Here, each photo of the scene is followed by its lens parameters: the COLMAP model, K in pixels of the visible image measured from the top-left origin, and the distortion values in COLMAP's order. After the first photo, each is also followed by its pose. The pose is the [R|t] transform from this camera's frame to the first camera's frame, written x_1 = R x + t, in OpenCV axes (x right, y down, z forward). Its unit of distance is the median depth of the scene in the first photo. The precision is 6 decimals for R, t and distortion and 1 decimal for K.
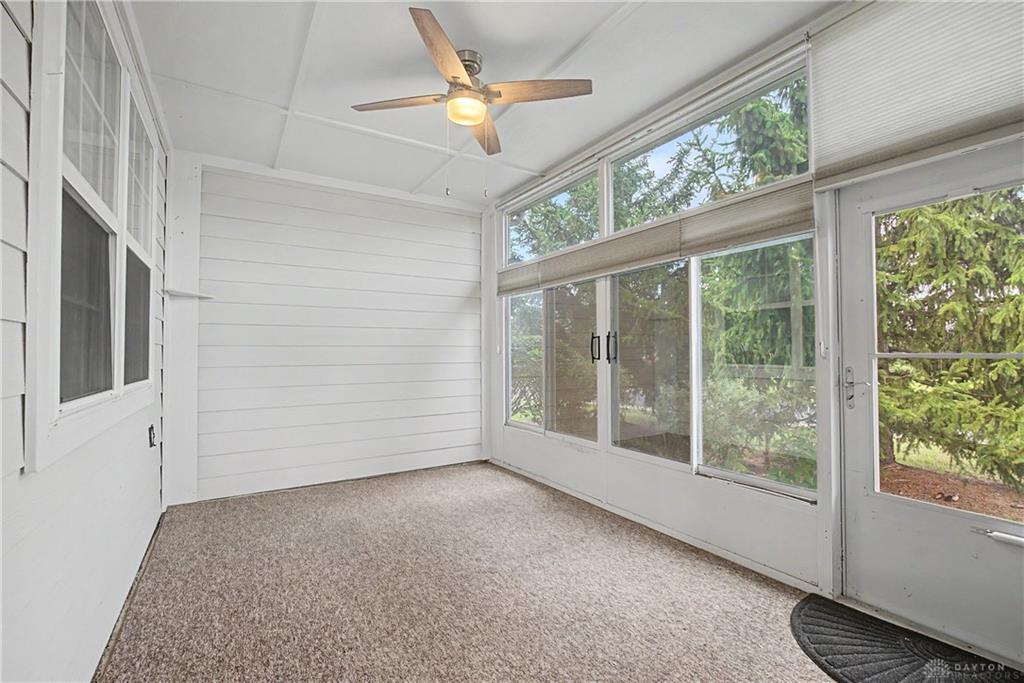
lens RADIAL K [[449.6, 0, 512.6], [0, 449.6, 342.4], [0, 0, 1]] dist [-0.013813, 0.002050]
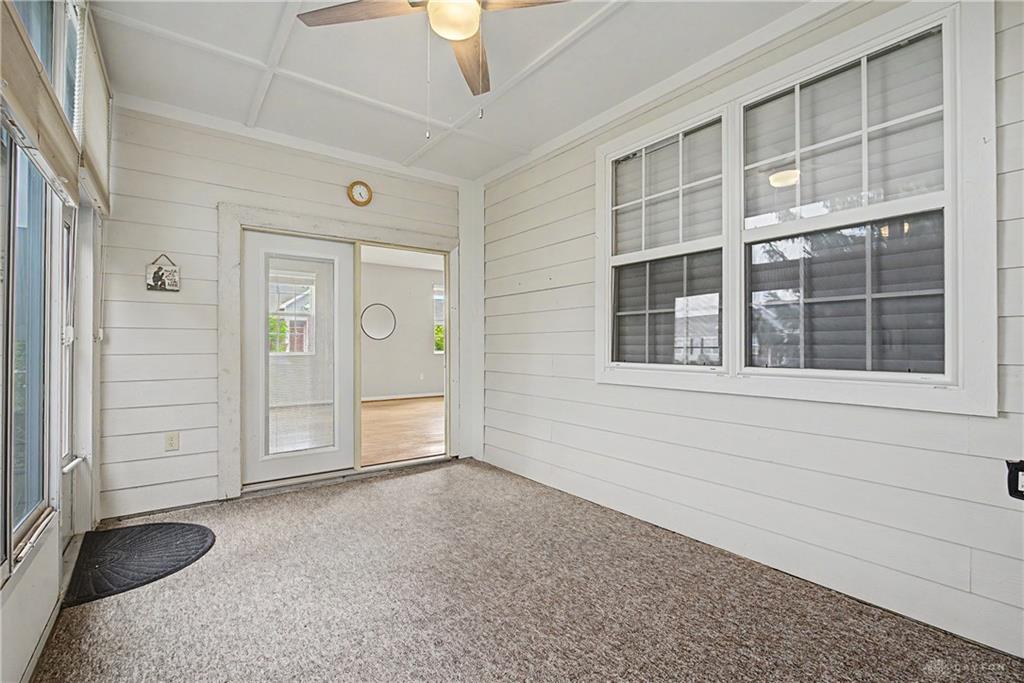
lens RADIAL K [[449.6, 0, 512.6], [0, 449.6, 342.4], [0, 0, 1]] dist [-0.013813, 0.002050]
pose [[-0.996485, 0.004958, -0.083626, -0.145013], [0.007385, 0.999560, -0.028730, 0.059356], [0.083446, -0.029246, -0.996083, 1.834698]]
